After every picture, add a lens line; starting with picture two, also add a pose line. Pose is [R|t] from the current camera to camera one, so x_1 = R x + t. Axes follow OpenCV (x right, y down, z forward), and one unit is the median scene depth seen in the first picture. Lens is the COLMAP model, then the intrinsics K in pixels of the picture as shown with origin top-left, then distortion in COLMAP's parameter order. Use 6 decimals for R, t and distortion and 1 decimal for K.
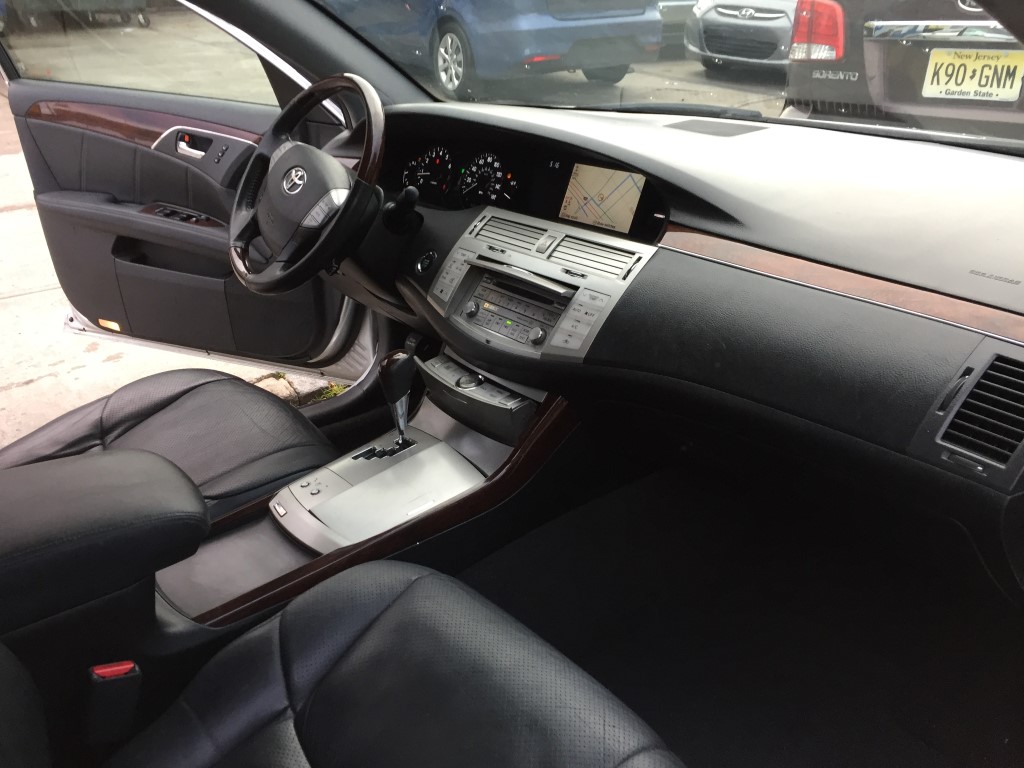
lens RADIAL K [[877.5, 0, 512.0], [0, 877.5, 384.0], [0, 0, 1]] dist [0.075957, -0.105463]
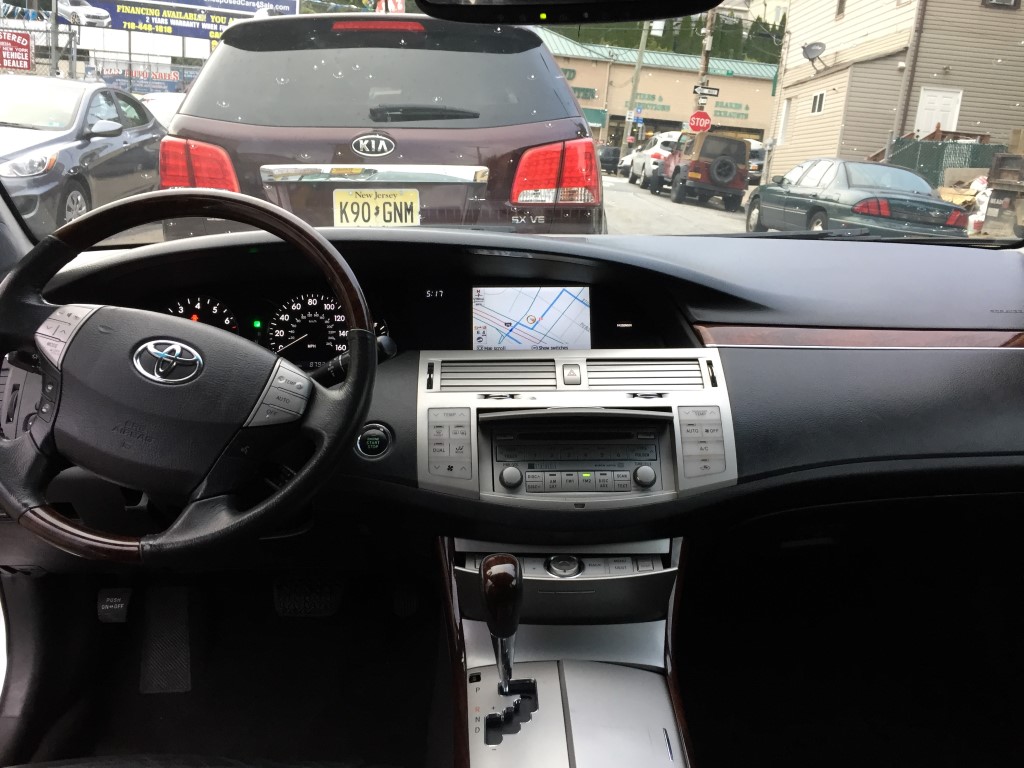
lens RADIAL K [[939.2, 0, 512.0], [0, 939.2, 384.0], [0, 0, 1]] dist [0.080975, -0.176104]
pose [[0.614605, -0.168410, 0.770648, -0.382651], [0.306273, 0.951248, -0.036381, -0.077224], [-0.726950, 0.258389, 0.636222, 0.278609]]
